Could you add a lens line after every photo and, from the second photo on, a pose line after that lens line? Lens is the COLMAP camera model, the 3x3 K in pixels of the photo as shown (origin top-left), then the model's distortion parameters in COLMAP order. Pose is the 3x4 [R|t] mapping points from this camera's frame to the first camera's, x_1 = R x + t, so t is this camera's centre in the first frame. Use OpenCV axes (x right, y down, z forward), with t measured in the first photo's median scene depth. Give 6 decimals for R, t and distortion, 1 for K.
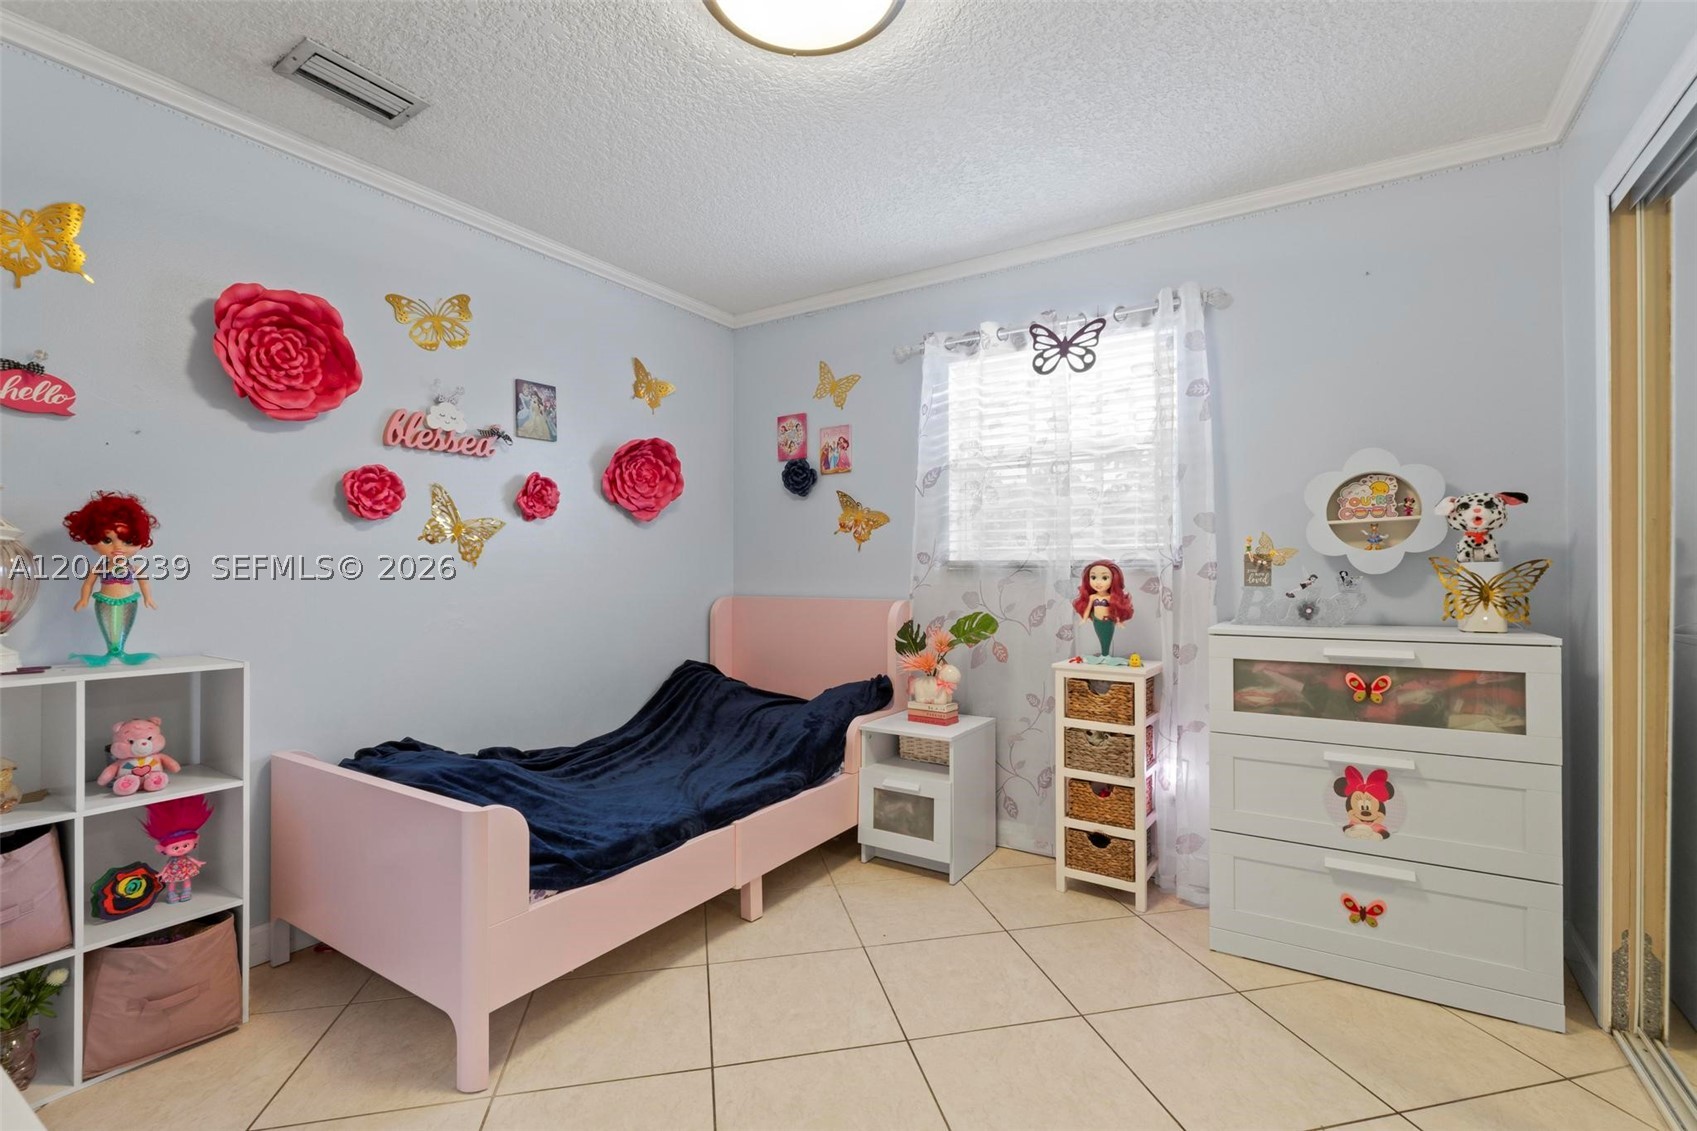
lens RADIAL K [[726.7, 0, 852.1], [0, 726.7, 571.4], [0, 0, 1]] dist [-0.002654, -0.000566]
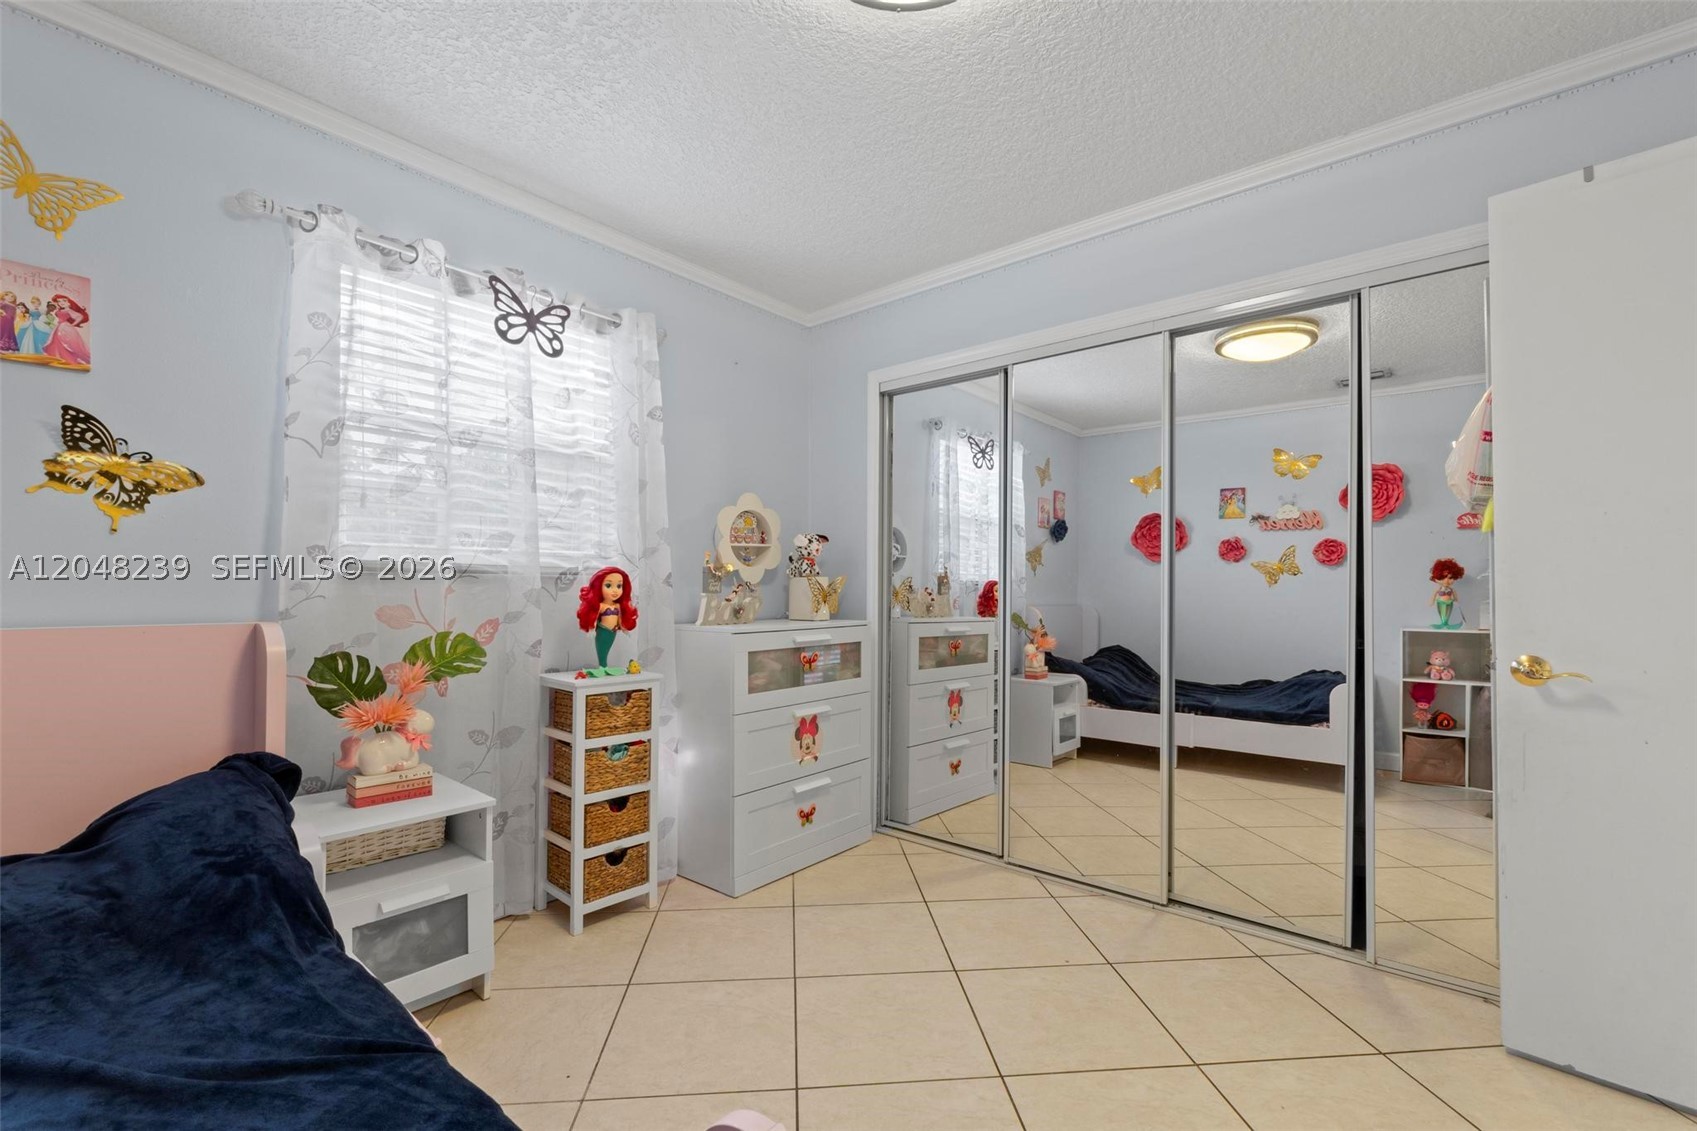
lens RADIAL K [[726.7, 0, 850.5], [0, 726.7, 578.4], [0, 0, 1]] dist [-0.002654, -0.000566]
pose [[0.143124, 0.011961, 0.989632, -0.529369], [-0.012317, 0.999871, -0.010303, 0.004479], [-0.989628, -0.010714, 0.143253, 0.512735]]
